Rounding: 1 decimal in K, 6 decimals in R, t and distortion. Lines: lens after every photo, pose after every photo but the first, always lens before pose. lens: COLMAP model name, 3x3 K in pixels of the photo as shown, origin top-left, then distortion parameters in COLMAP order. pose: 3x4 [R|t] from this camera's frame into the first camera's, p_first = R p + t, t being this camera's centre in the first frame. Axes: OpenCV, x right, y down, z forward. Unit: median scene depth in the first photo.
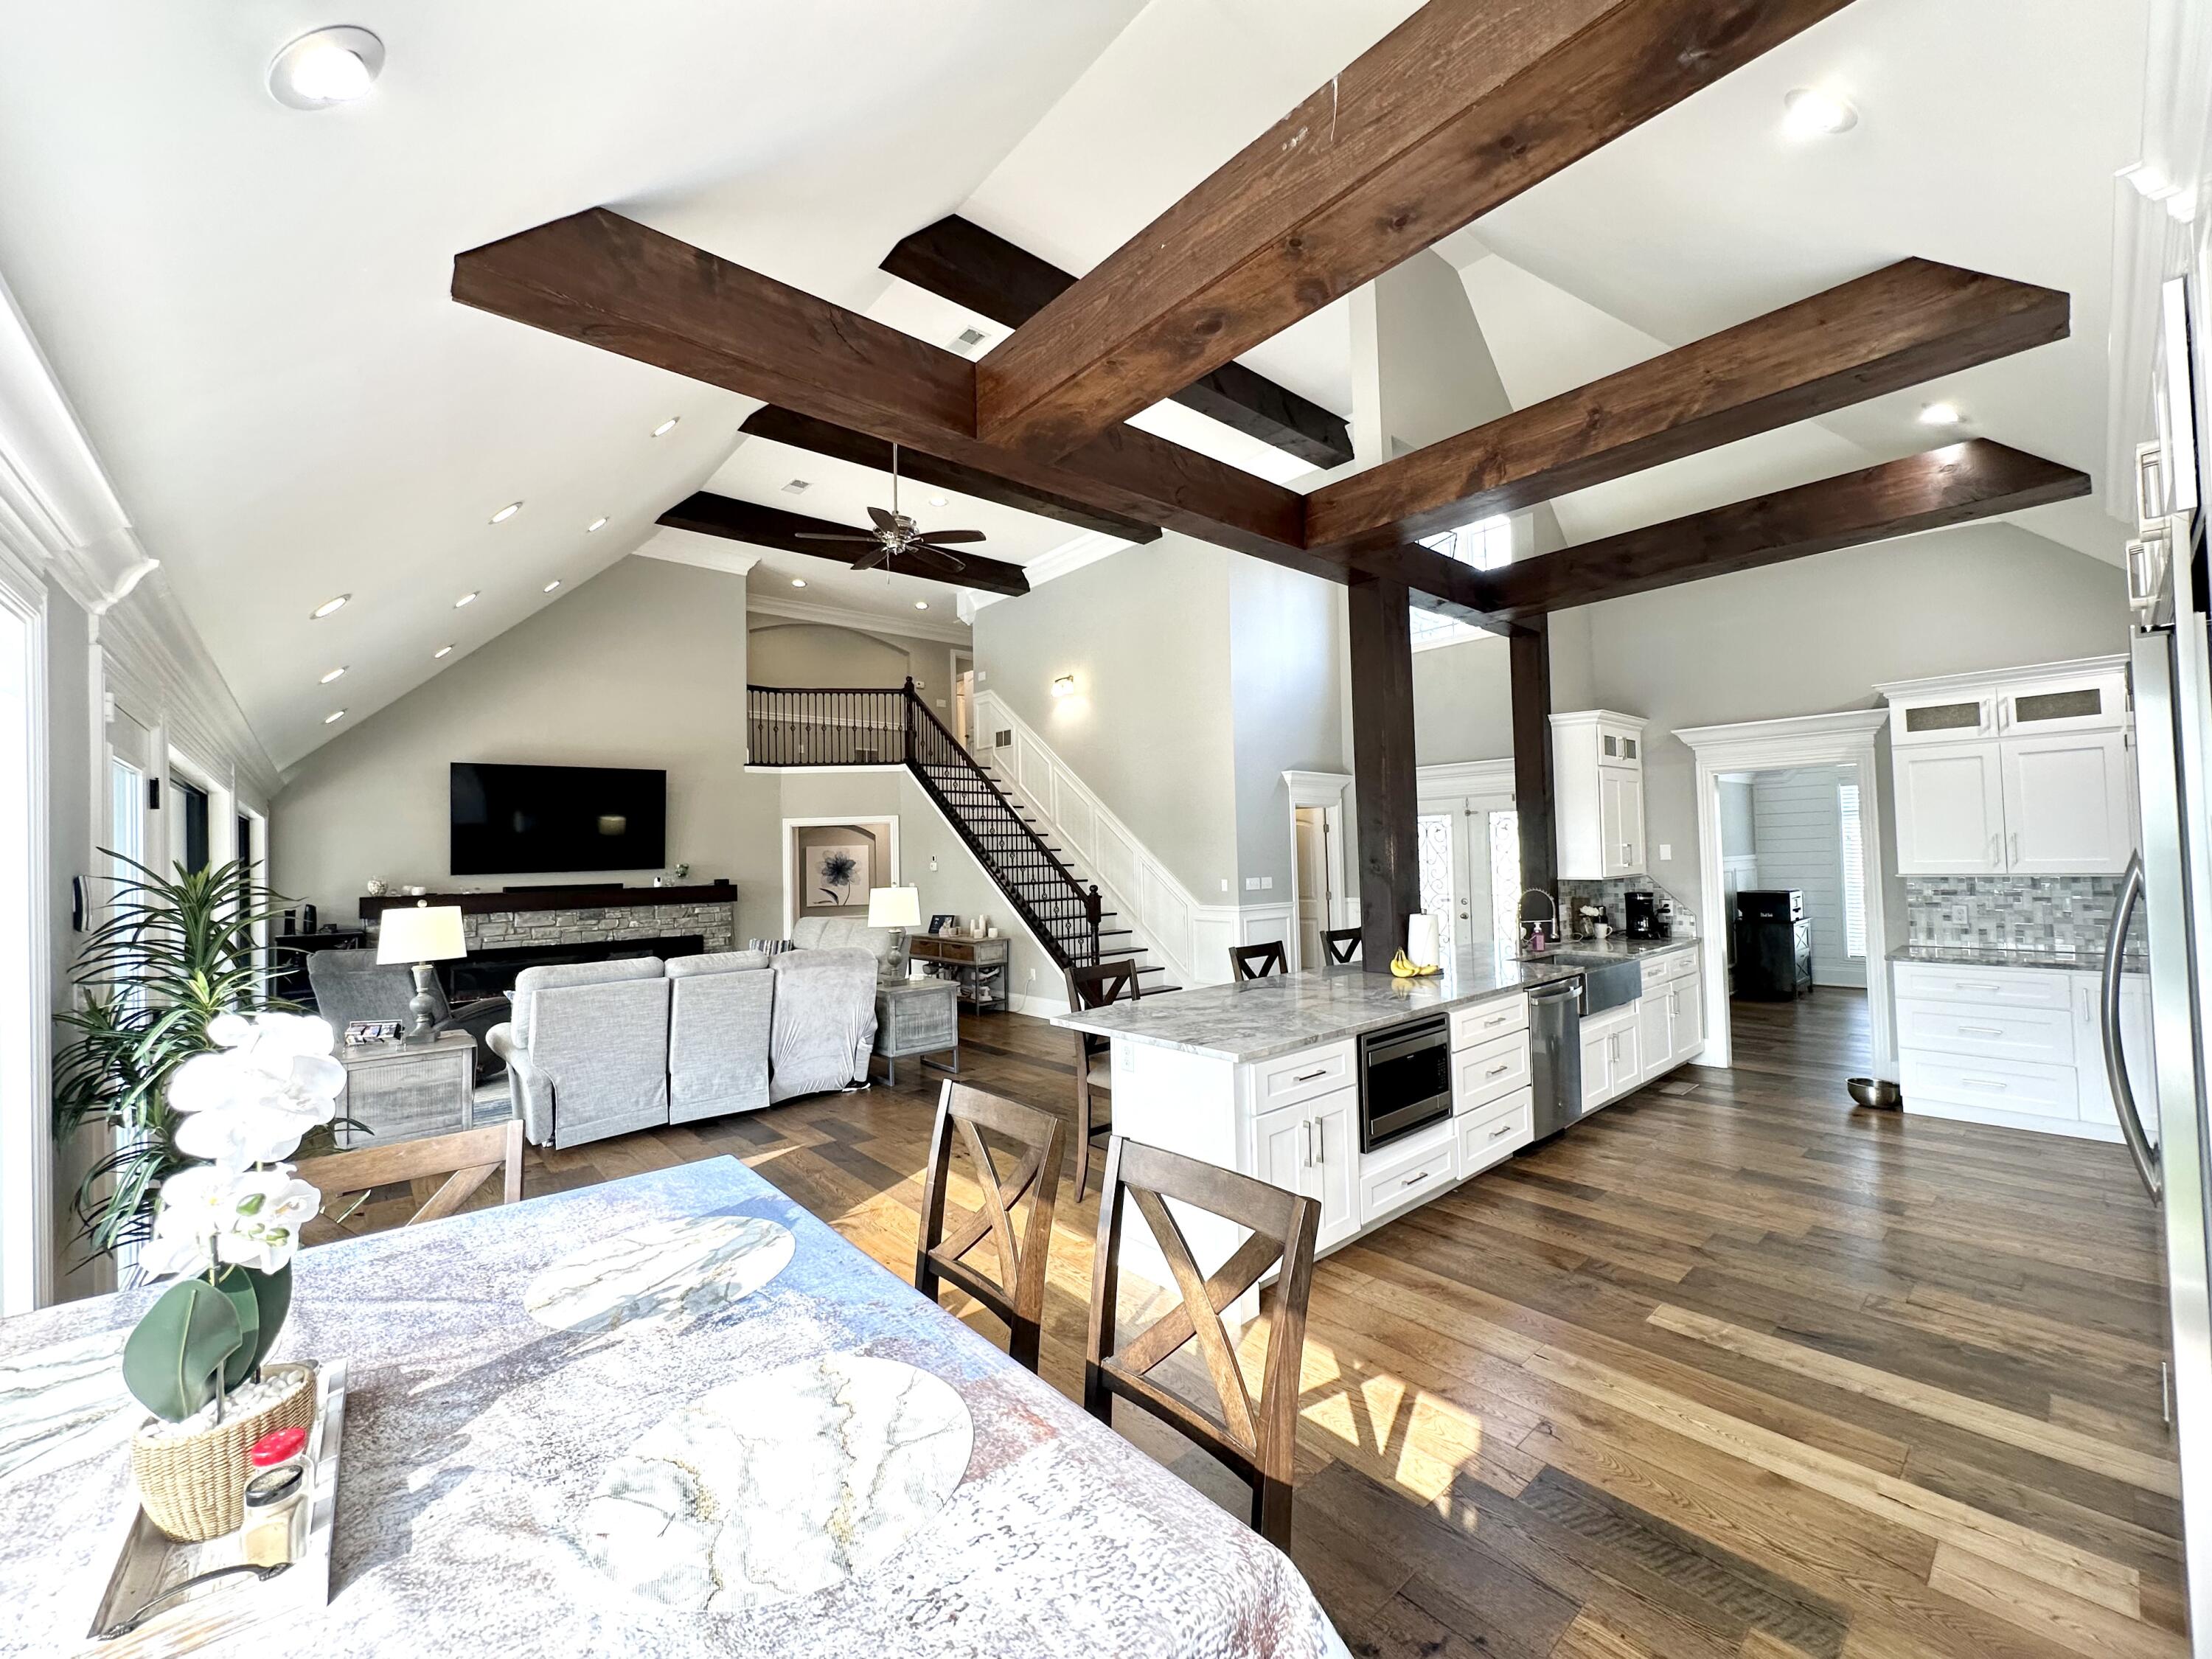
lens RADIAL K [[886.8, 0, 1106.0], [0, 886.8, 831.5], [0, 0, 1]] dist [-0.002504, 0.000687]
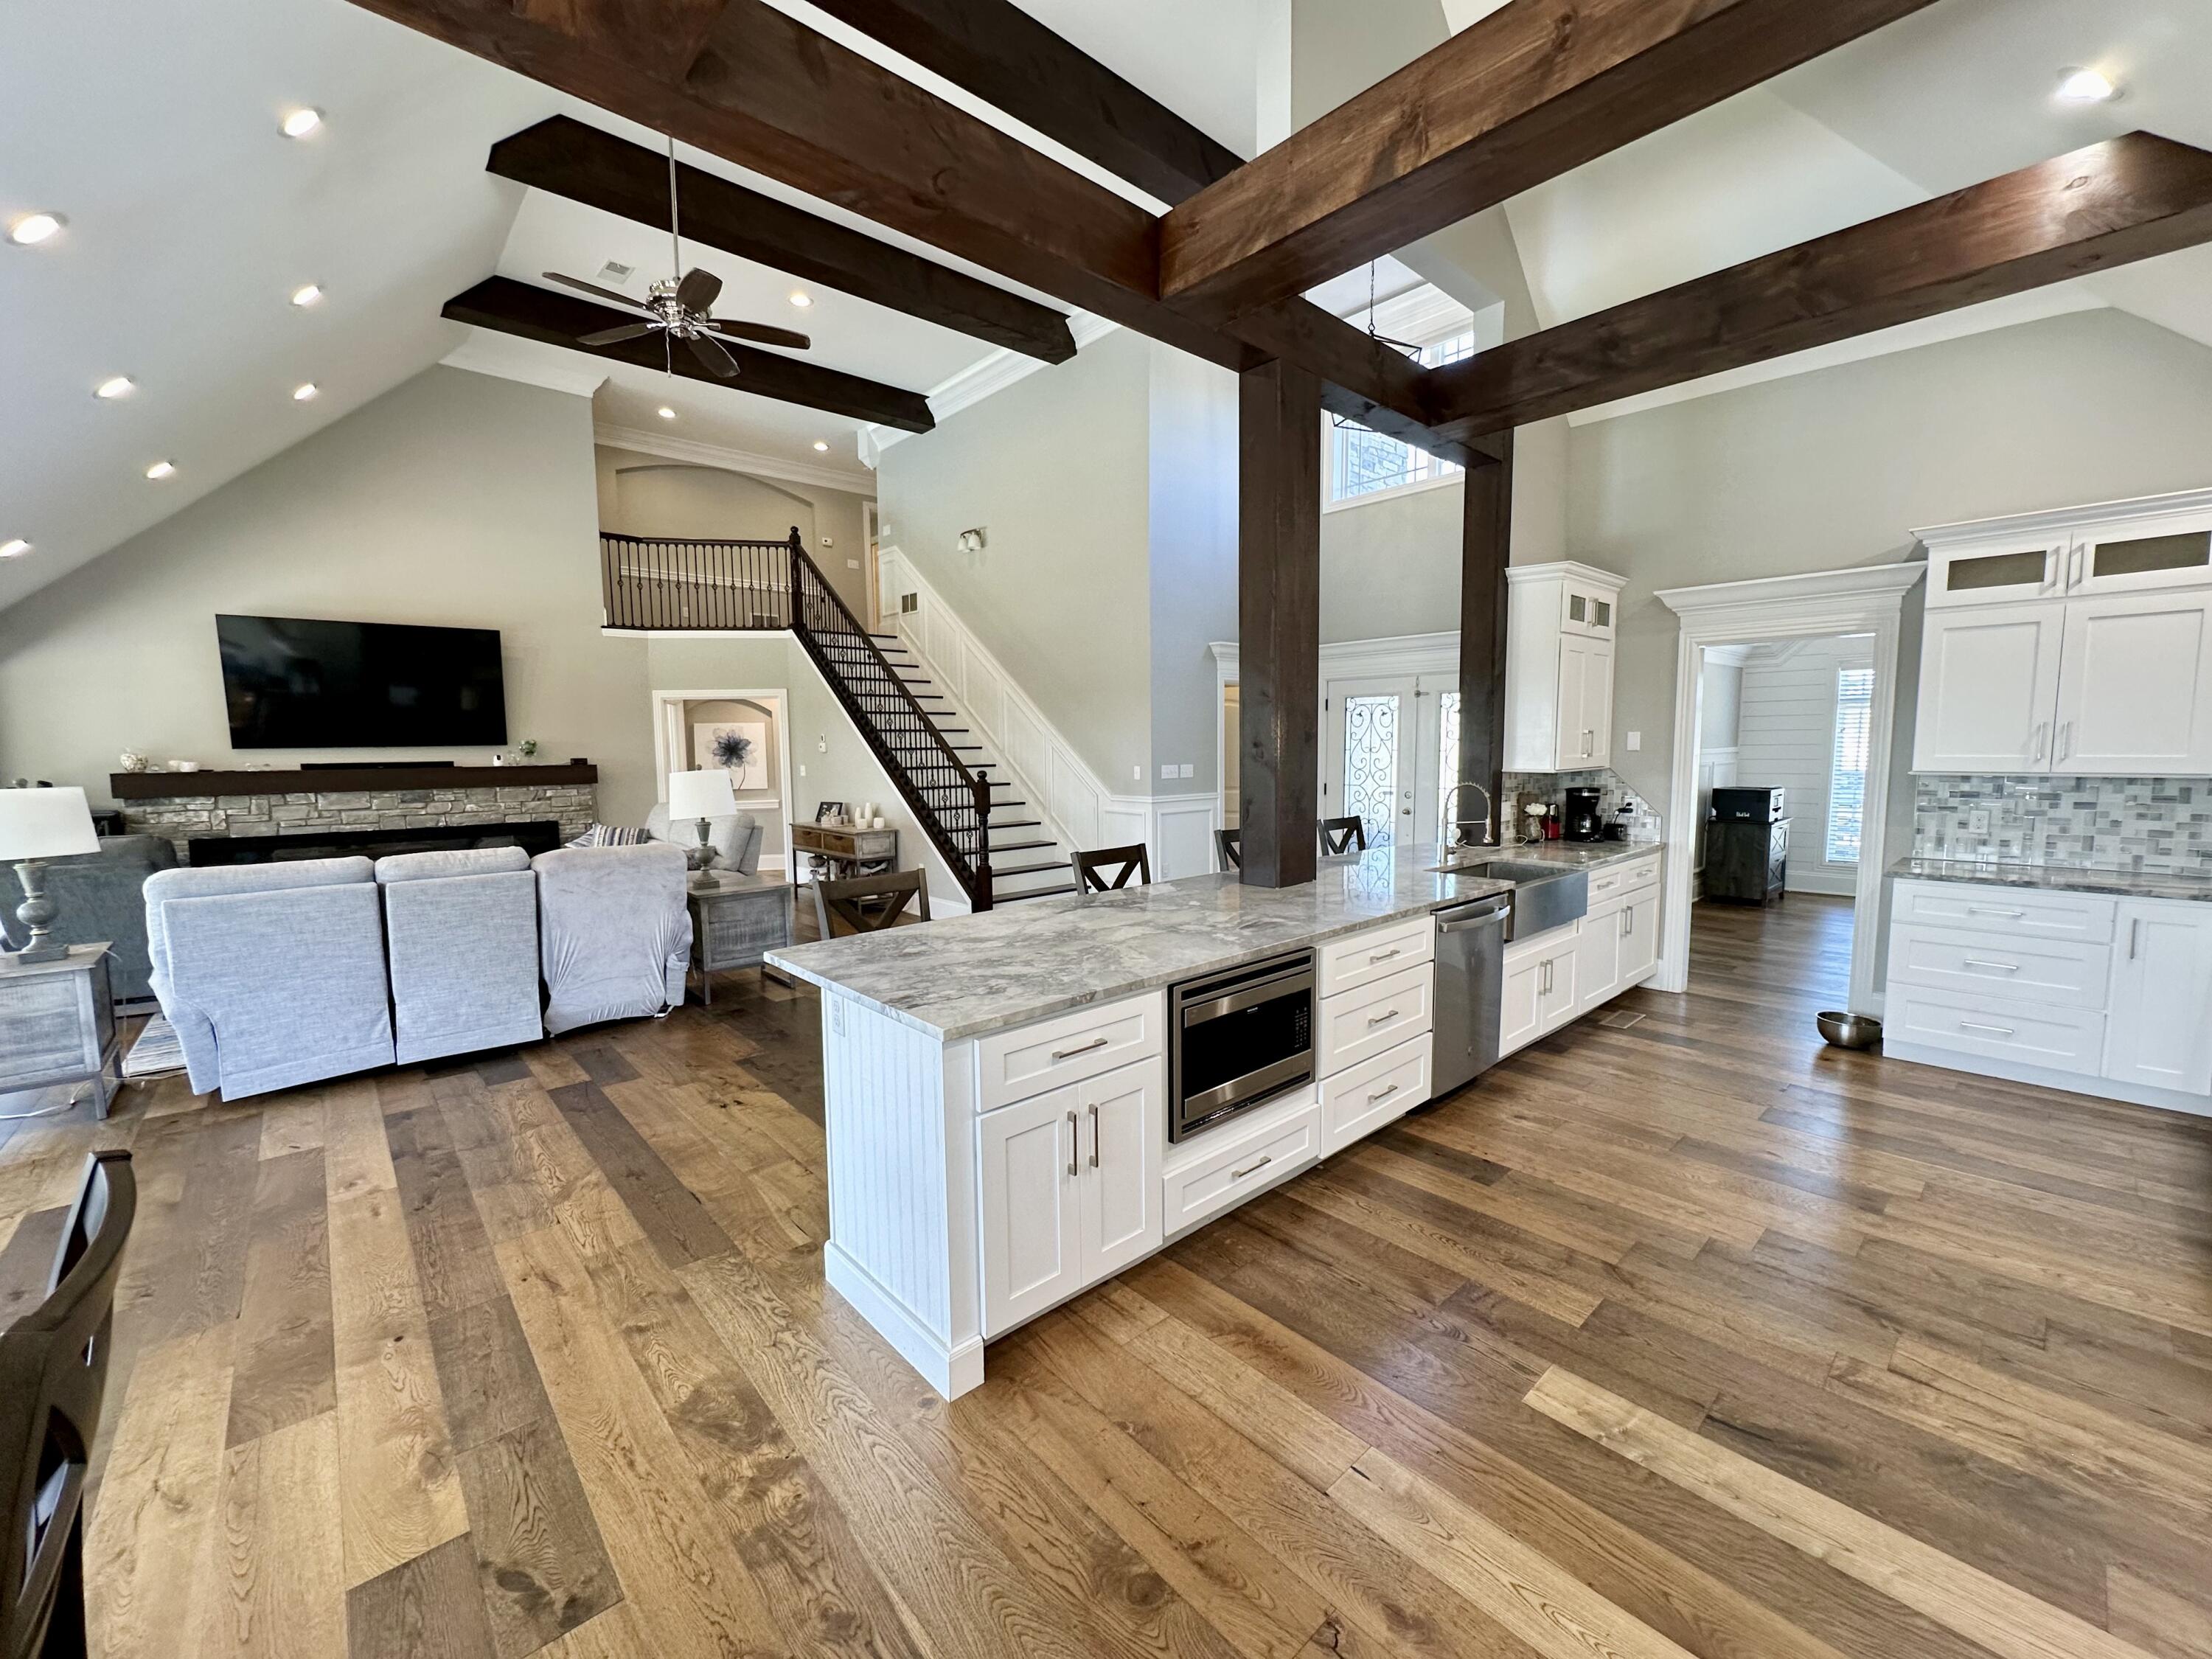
lens RADIAL K [[886.8, 0, 1106.6], [0, 886.8, 831.4], [0, 0, 1]] dist [-0.002504, 0.000687]
pose [[0.999738, 0.012465, 0.019206, 0.149693], [-0.014819, 0.991689, 0.127799, 0.010821], [-0.017453, -0.128050, 0.991614, 0.211130]]
